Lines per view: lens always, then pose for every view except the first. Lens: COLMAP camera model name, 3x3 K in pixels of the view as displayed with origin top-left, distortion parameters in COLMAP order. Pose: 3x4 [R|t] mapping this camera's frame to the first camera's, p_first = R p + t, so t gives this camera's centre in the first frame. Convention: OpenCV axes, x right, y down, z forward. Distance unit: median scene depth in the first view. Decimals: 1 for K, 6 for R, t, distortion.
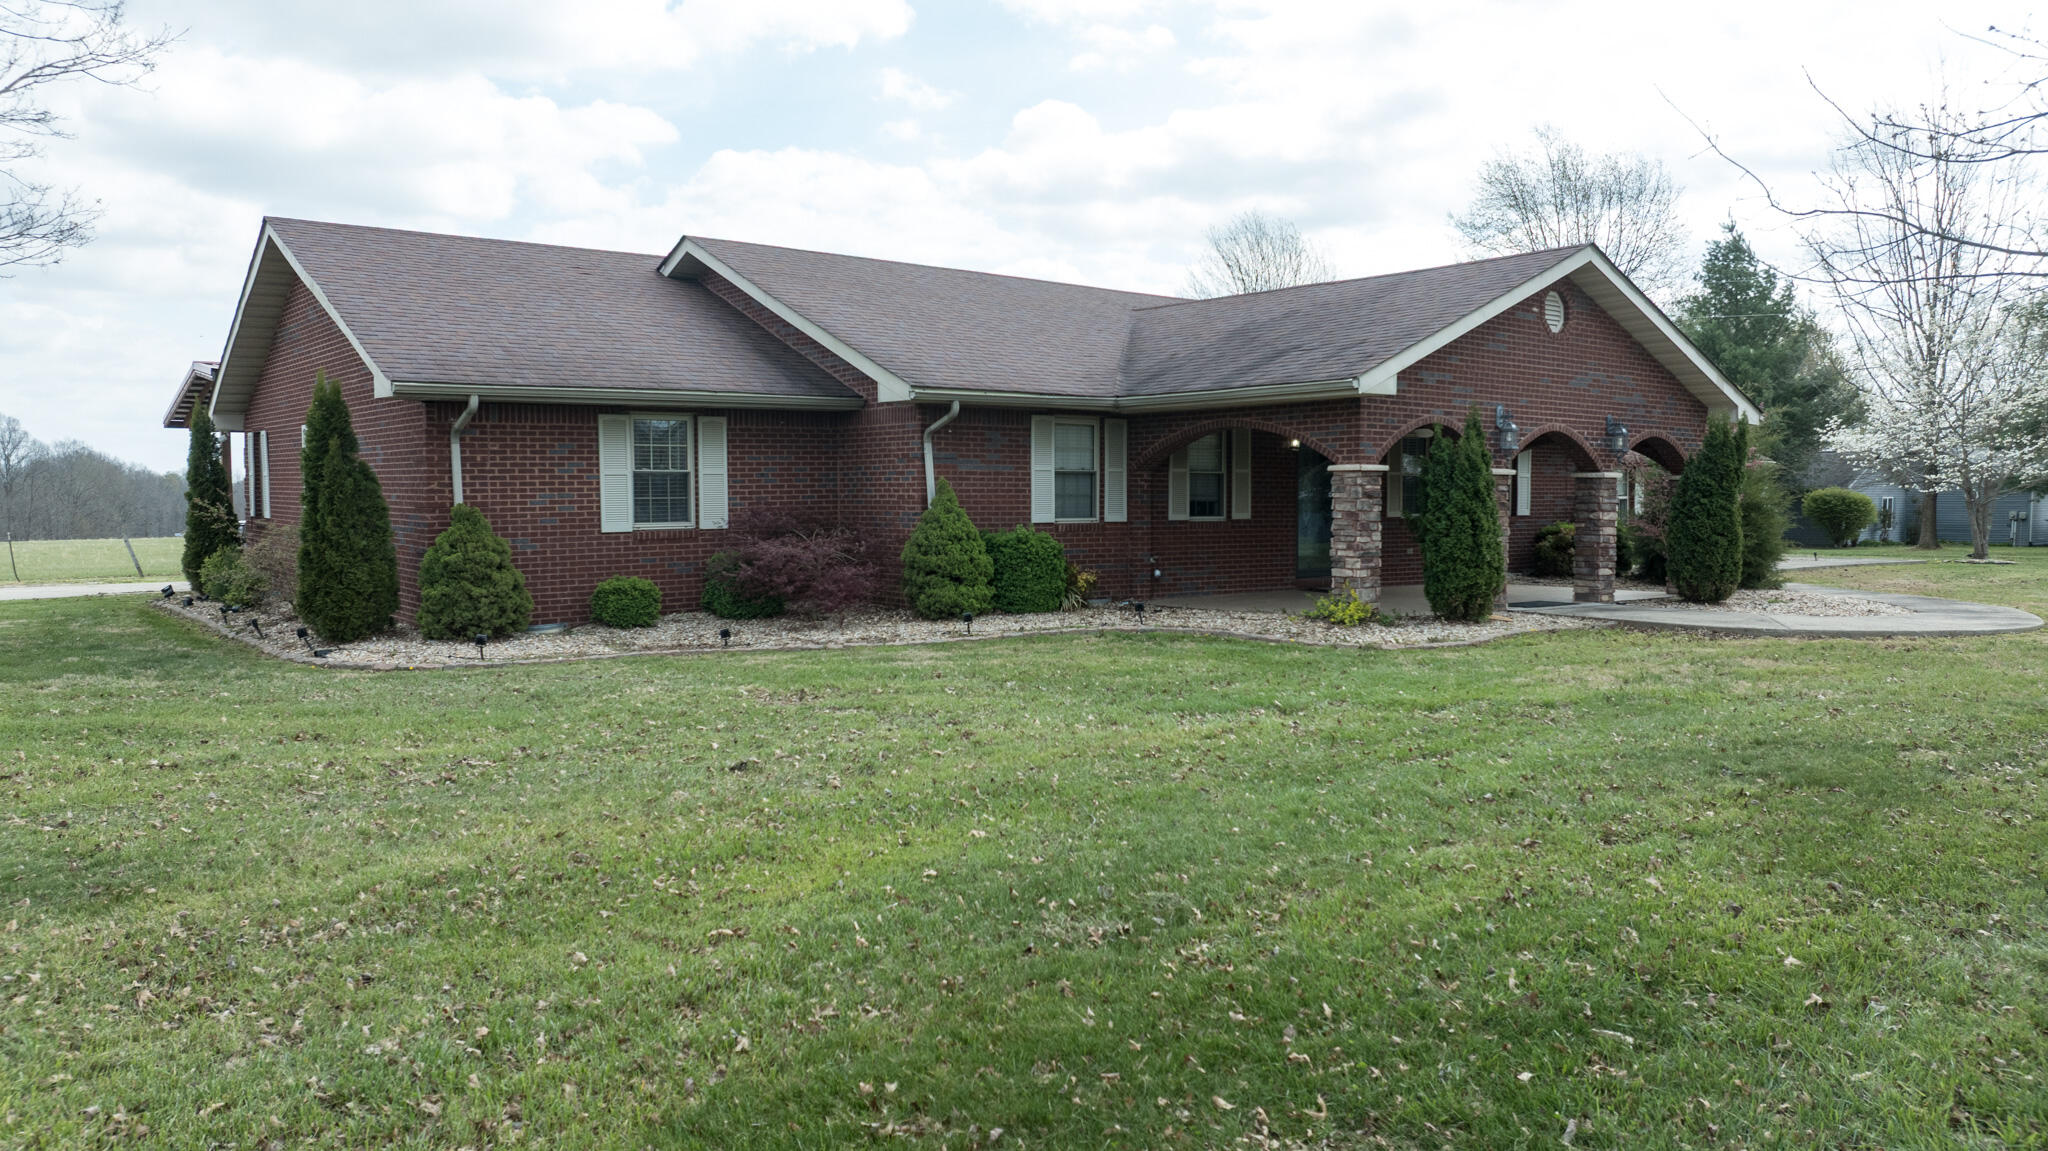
lens RADIAL K [[1443.7, 0, 1016.9], [0, 1443.7, 570.0], [0, 0, 1]] dist [-0.047494, 0.055354]
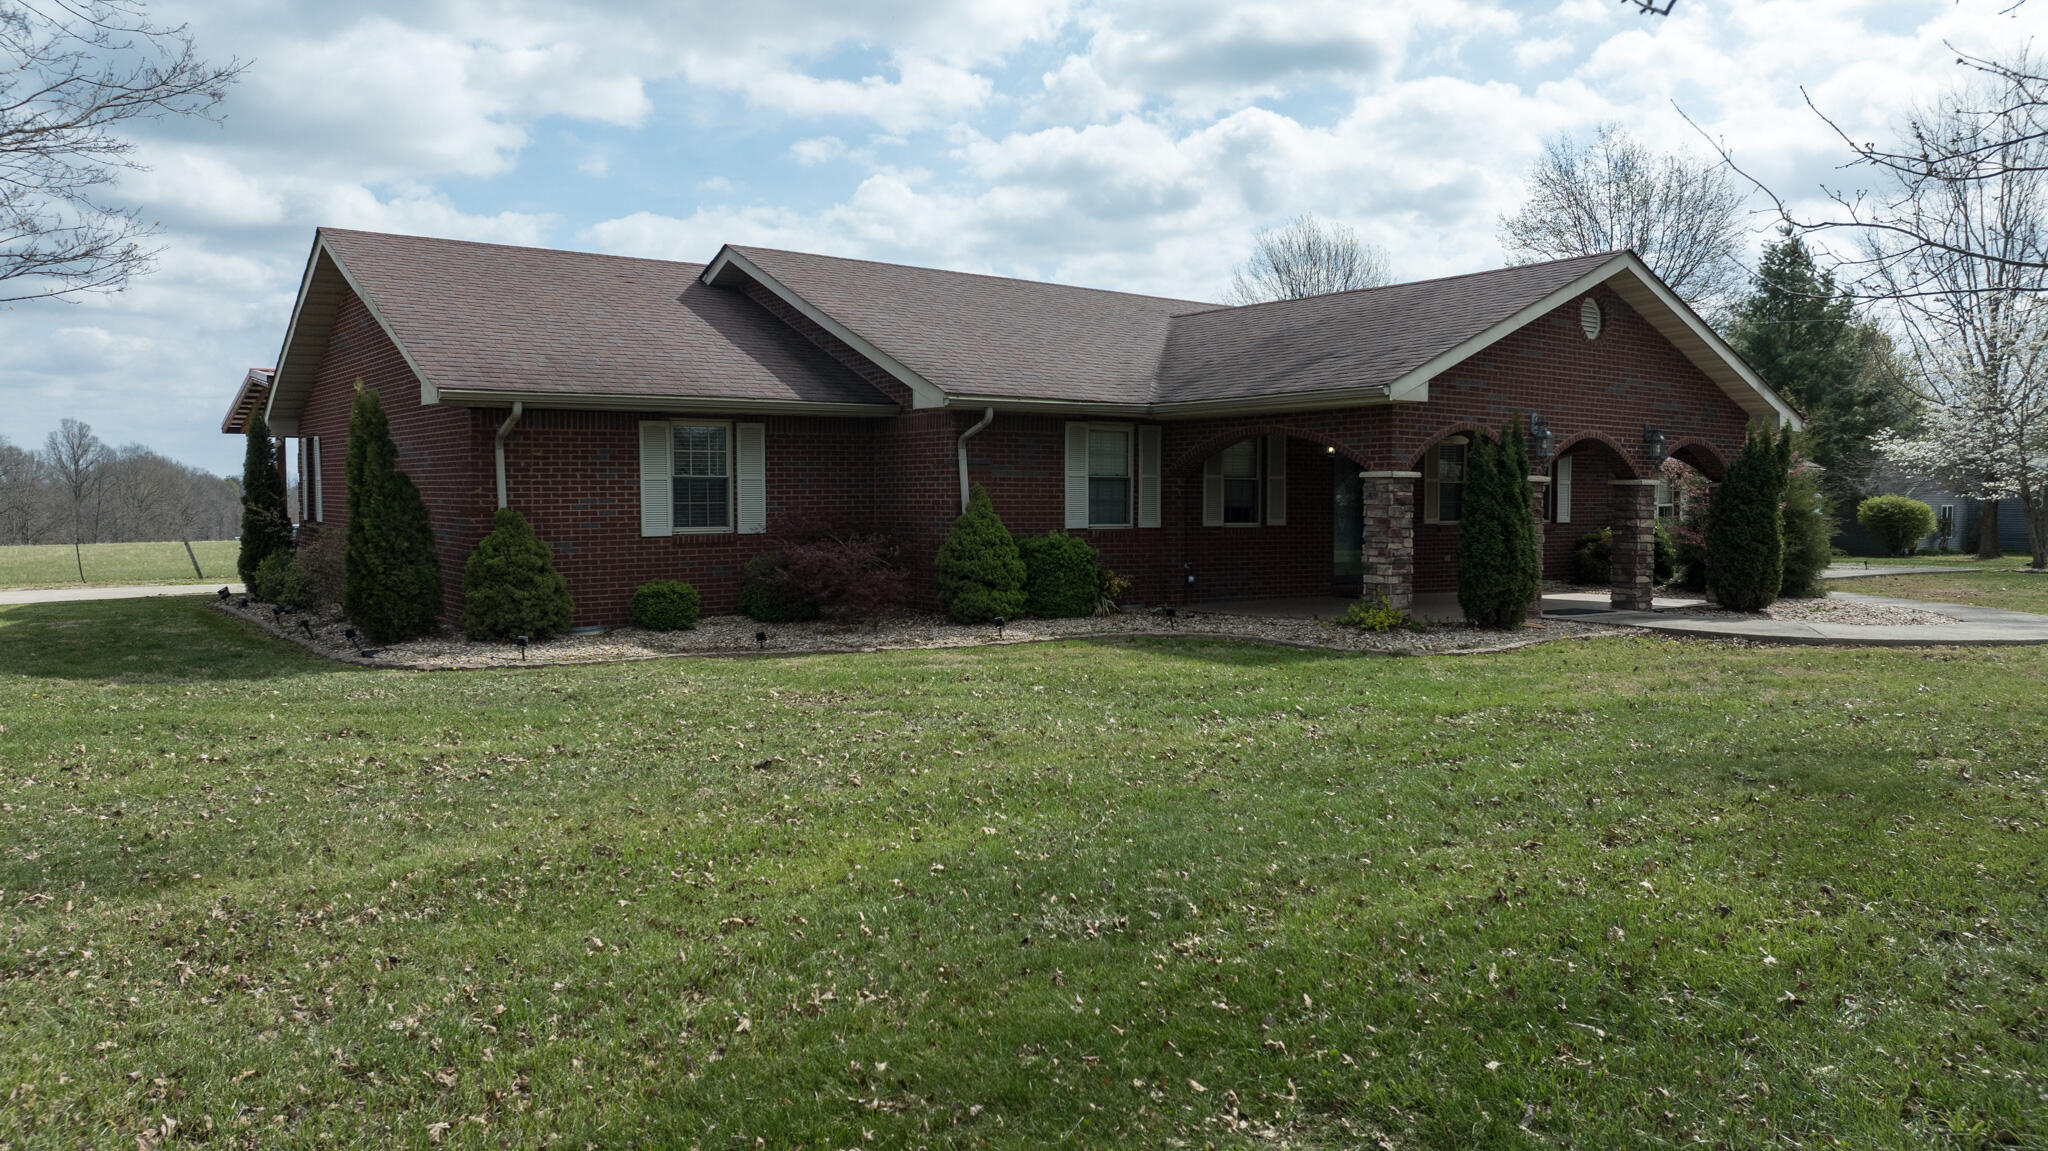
lens RADIAL K [[1443.7, 0, 1016.1], [0, 1443.7, 574.6], [0, 0, 1]] dist [-0.047494, 0.055354]
pose [[0.999452, 0.003915, -0.032861, 0.010529], [-0.003942, 0.999992, -0.000749, 0.000518], [0.032858, 0.000879, 0.999460, -0.010495]]
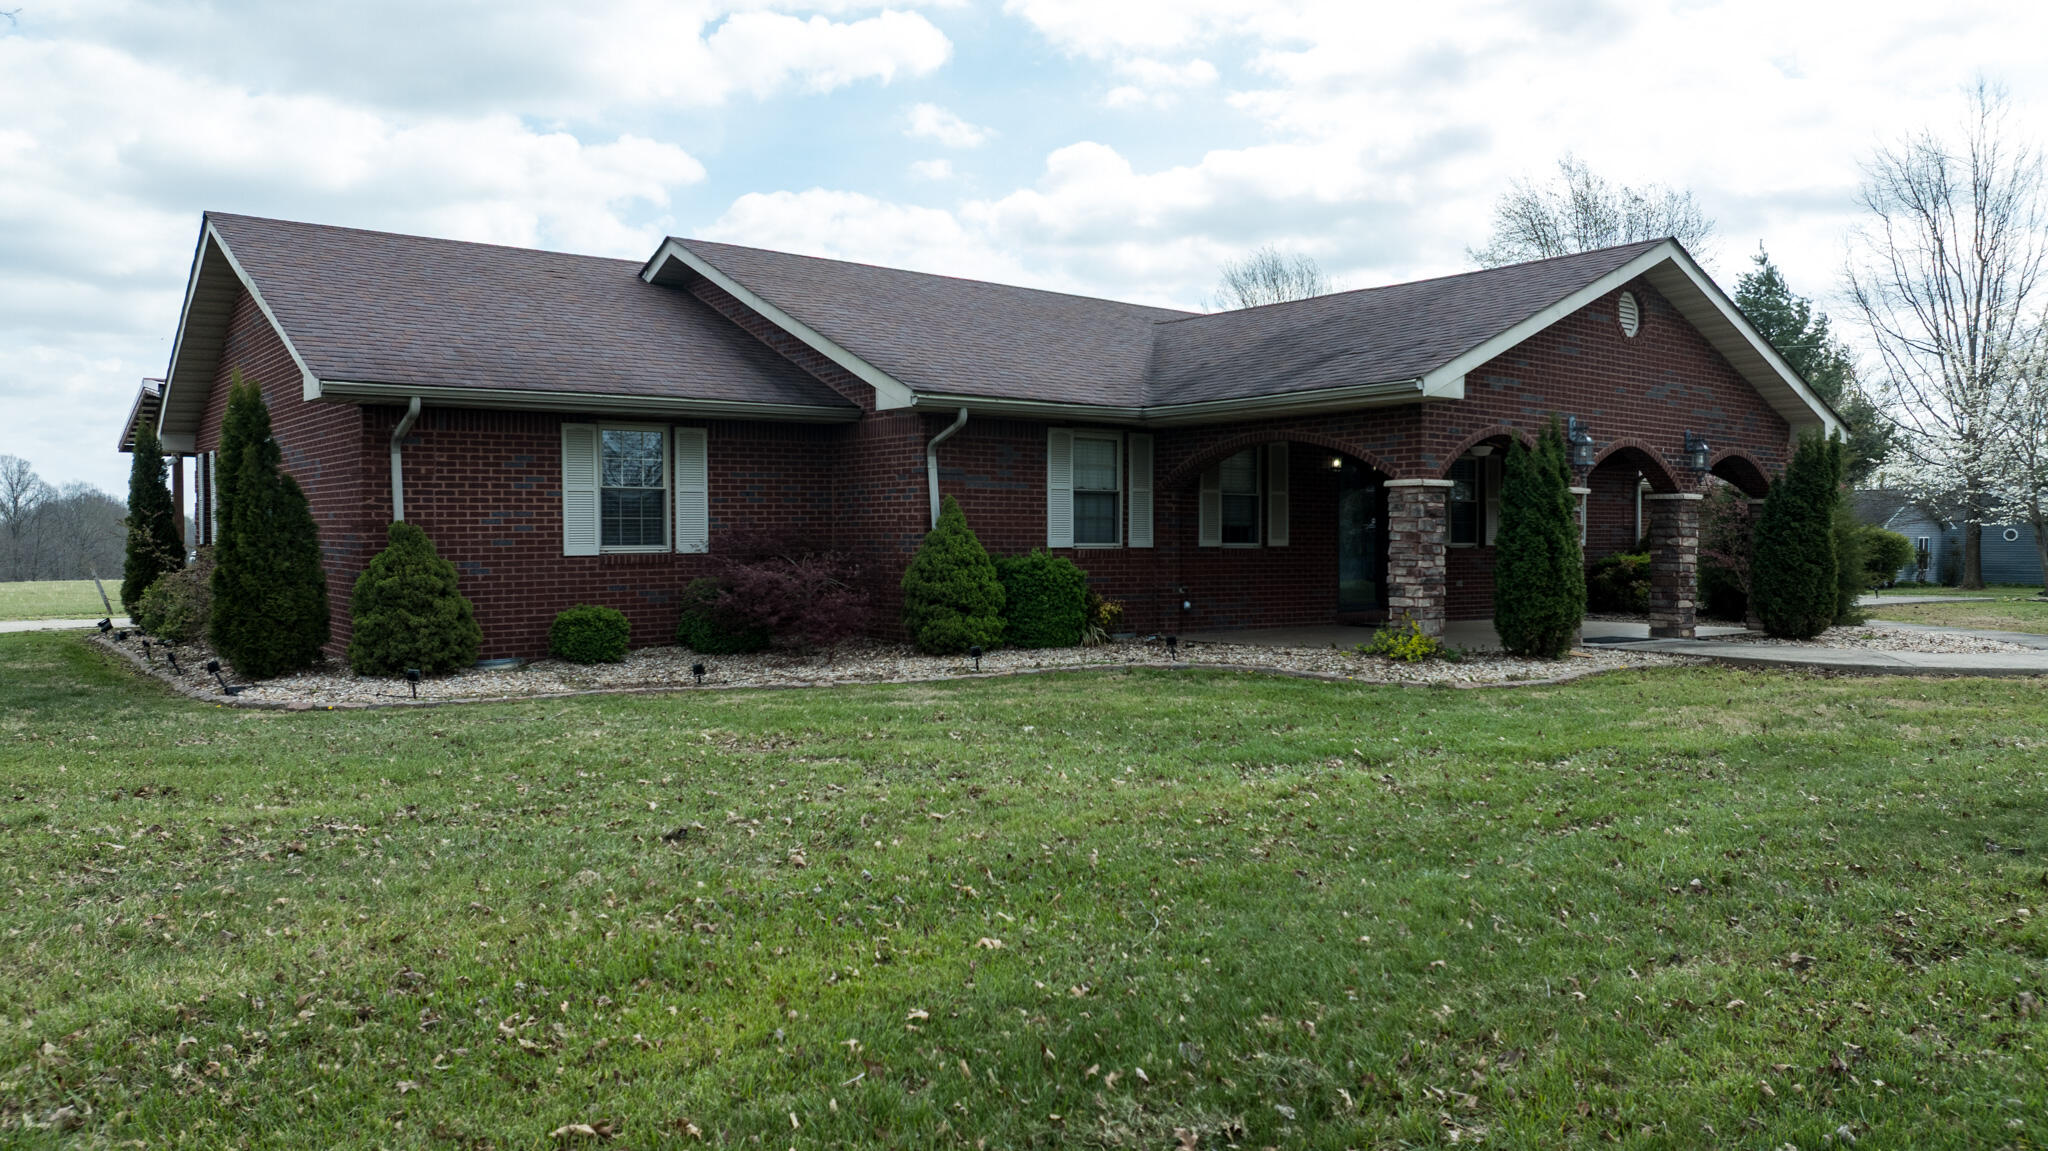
lens RADIAL K [[1443.7, 0, 1016.0], [0, 1443.7, 574.1], [0, 0, 1]] dist [-0.047494, 0.055354]
pose [[0.999977, 0.001099, -0.006624, -0.004300], [-0.001285, 0.999606, -0.028029, 0.010288], [0.006591, 0.028037, 0.999585, 0.124598]]
